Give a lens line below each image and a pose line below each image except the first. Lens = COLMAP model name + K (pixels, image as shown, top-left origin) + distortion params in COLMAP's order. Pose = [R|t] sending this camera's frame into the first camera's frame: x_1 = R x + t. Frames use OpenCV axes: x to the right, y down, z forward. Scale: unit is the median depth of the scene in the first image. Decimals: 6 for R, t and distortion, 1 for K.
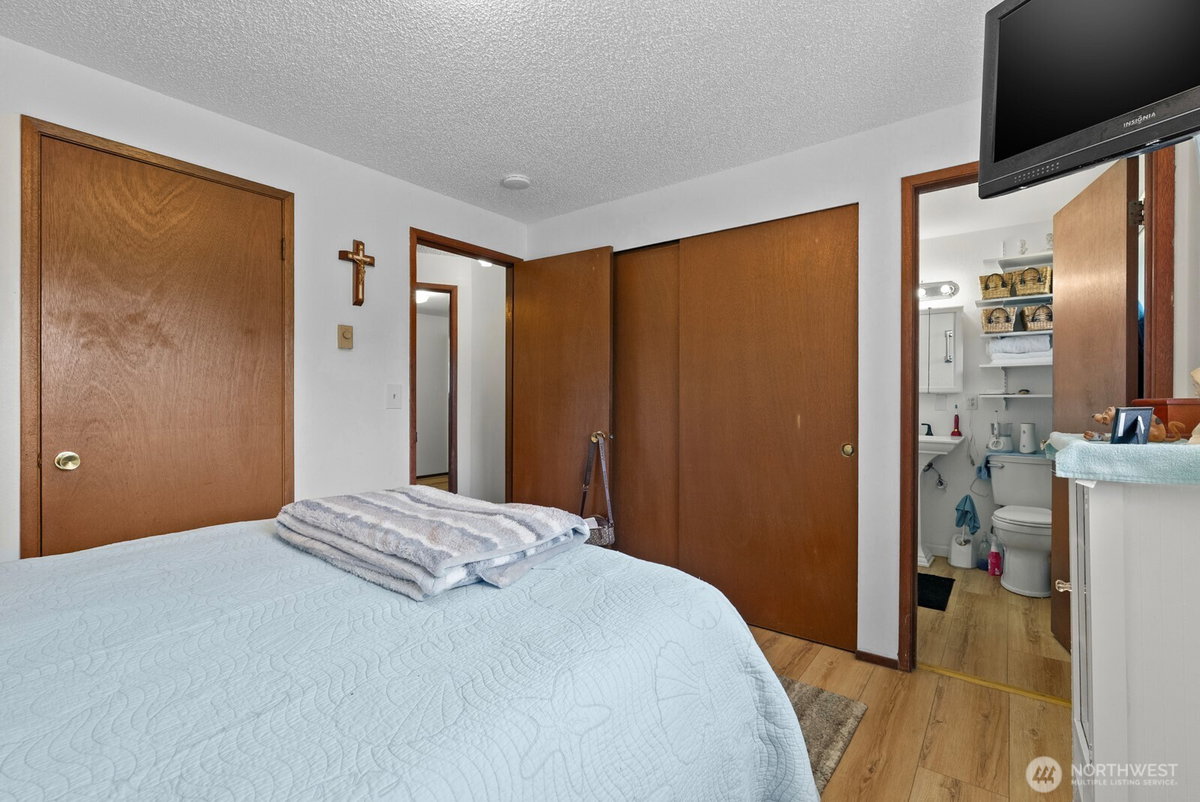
lens RADIAL K [[527.1, 0, 600.0], [0, 527.1, 401.0], [0, 0, 1]] dist [-0.000976, -0.000181]
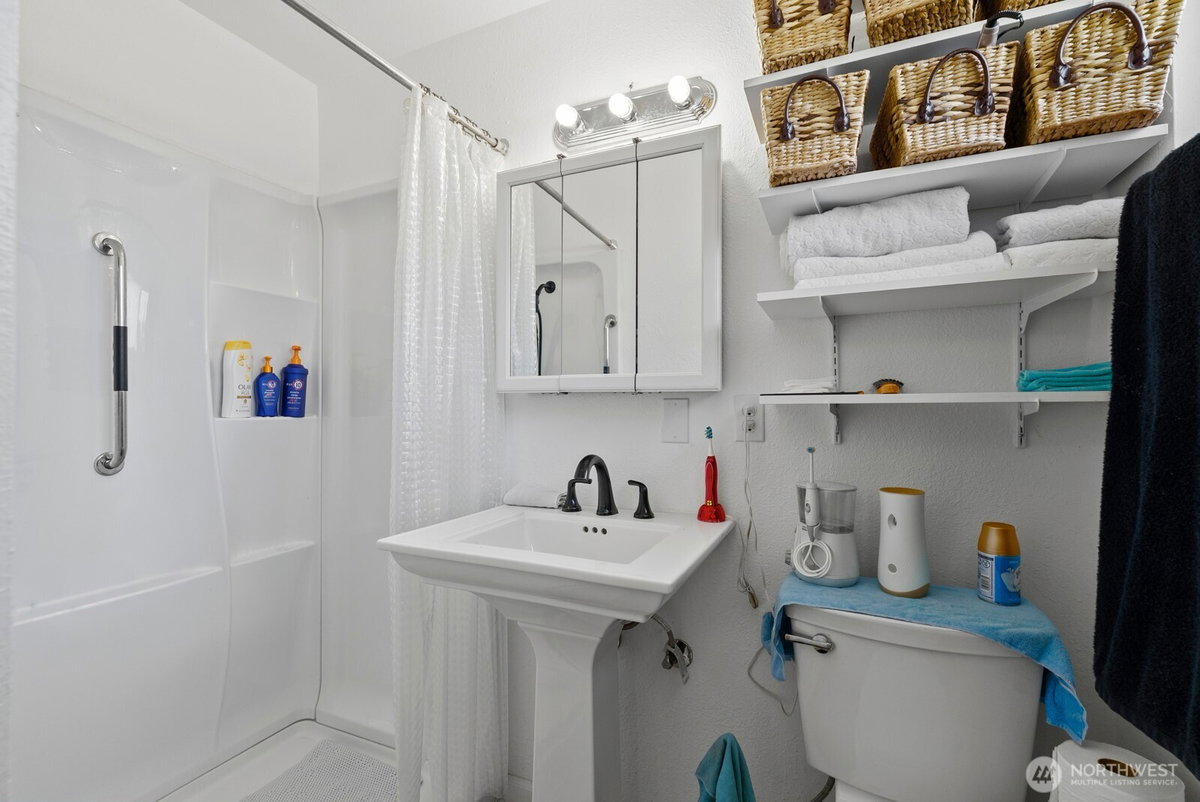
lens RADIAL K [[531.9, 0, 600.3], [0, 531.9, 405.0], [0, 0, 1]] dist [-0.000346, -0.000088]
pose [[0.973845, -0.004888, 0.227163, 0.566252], [0.007052, 0.999937, -0.008715, -0.004628], [-0.227106, 0.010089, 0.973818, 0.730615]]
